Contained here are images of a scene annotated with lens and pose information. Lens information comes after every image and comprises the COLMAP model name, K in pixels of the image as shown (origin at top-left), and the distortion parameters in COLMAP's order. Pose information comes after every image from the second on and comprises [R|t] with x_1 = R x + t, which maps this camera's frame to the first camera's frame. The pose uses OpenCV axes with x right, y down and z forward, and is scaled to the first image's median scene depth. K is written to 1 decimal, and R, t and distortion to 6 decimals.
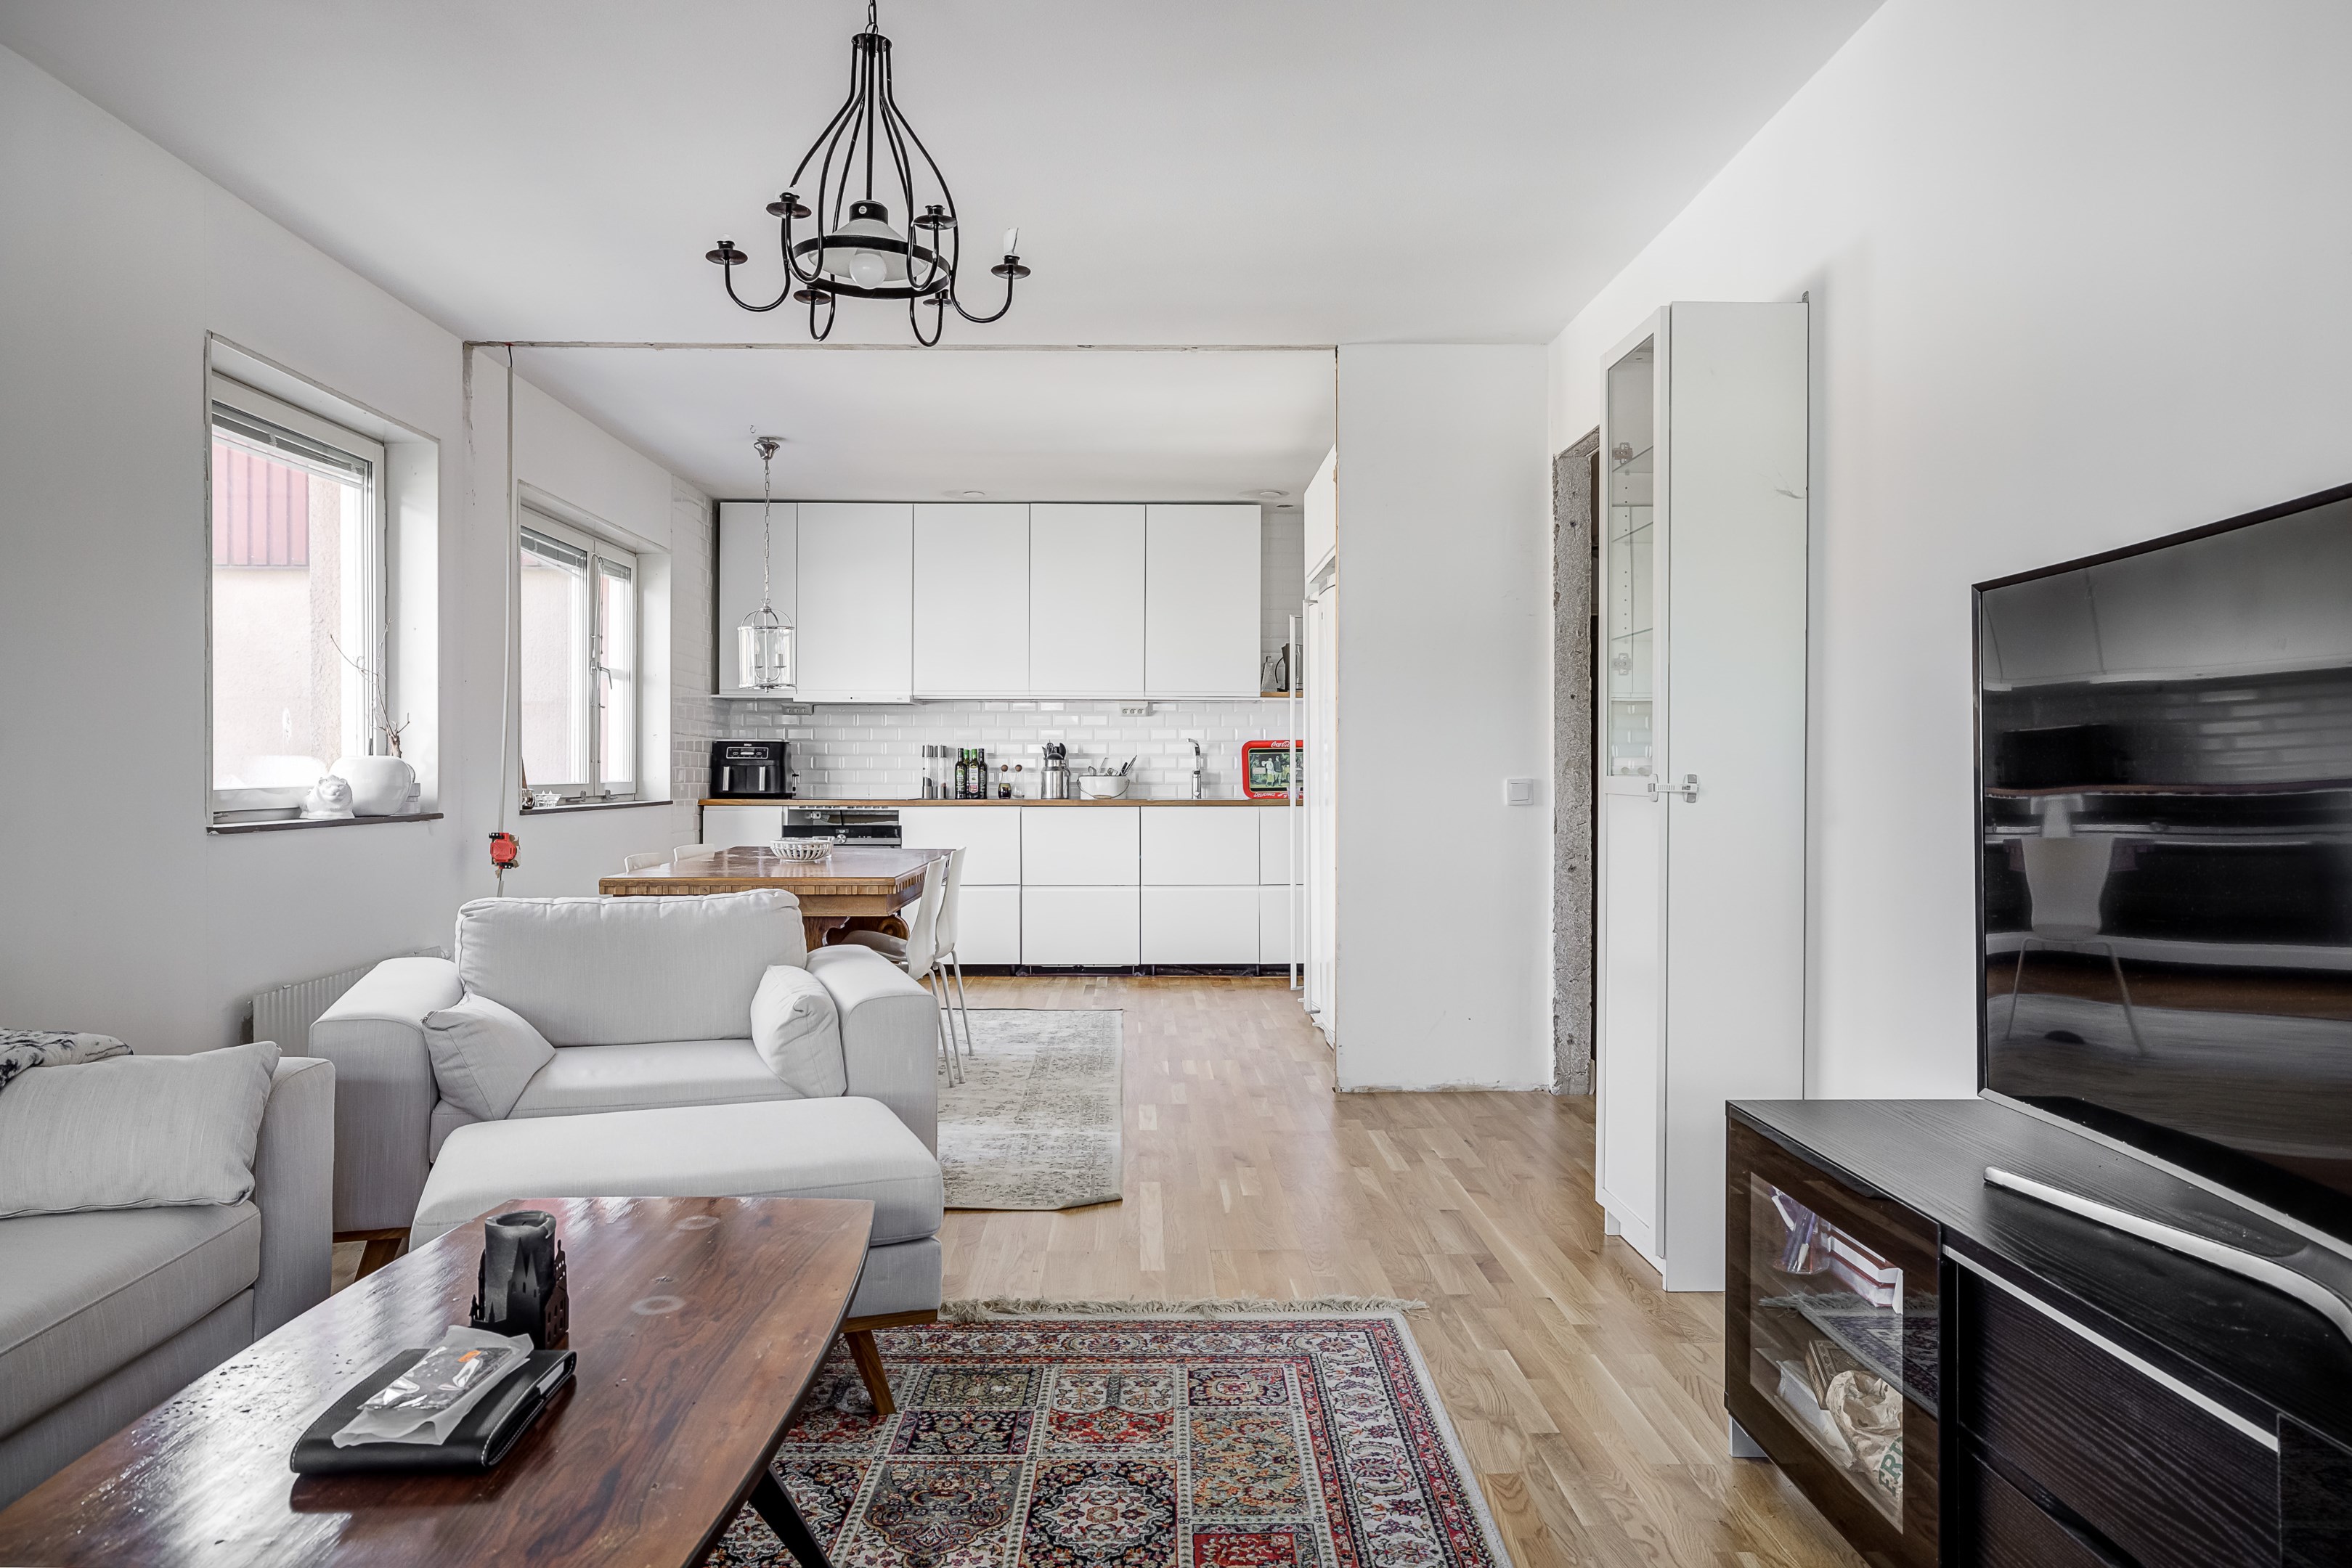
lens RADIAL K [[1613.7, 0, 1176.0], [0, 1613.7, 784.0], [0, 0, 1]] dist [0.002634, 0.000000]
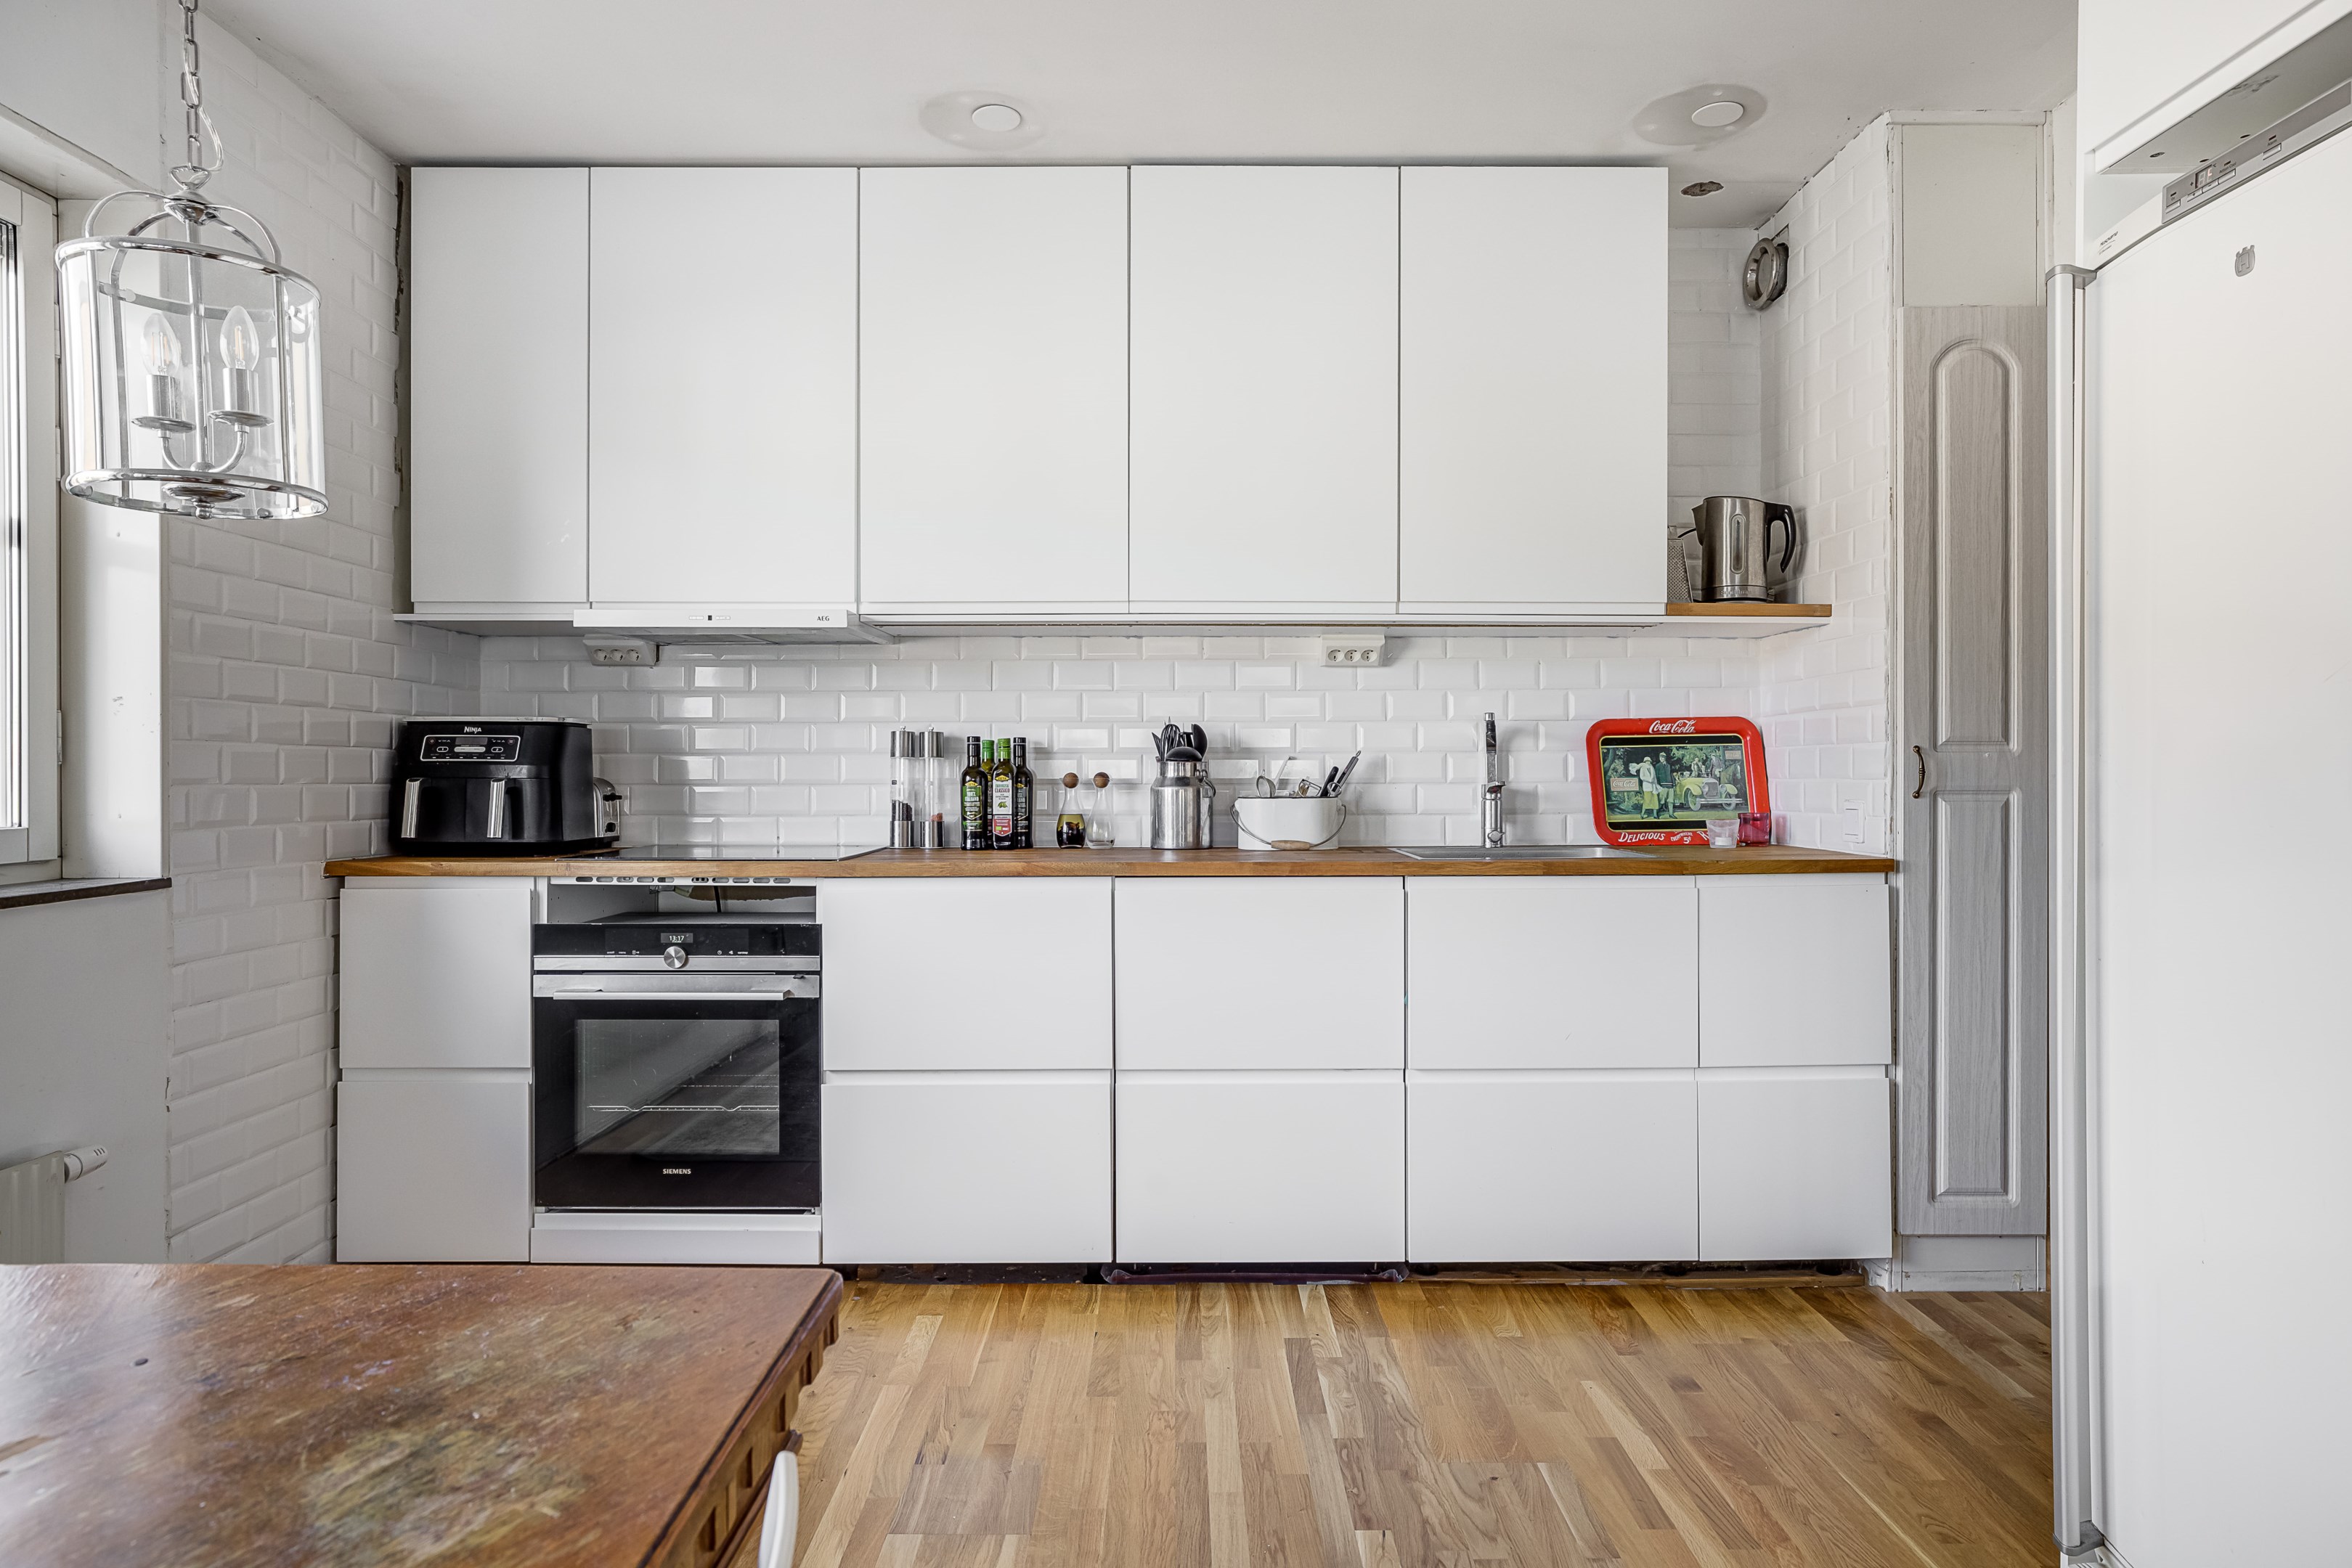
lens RADIAL K [[1415.1, 0, 1176.0], [0, 1415.1, 784.0], [0, 0, 1]] dist [-0.001004, -0.000188]
pose [[0.999564, -0.001925, -0.029450, -0.065187], [0.002056, 0.999988, 0.004428, -0.010586], [0.029441, -0.004487, 0.999556, 0.605380]]
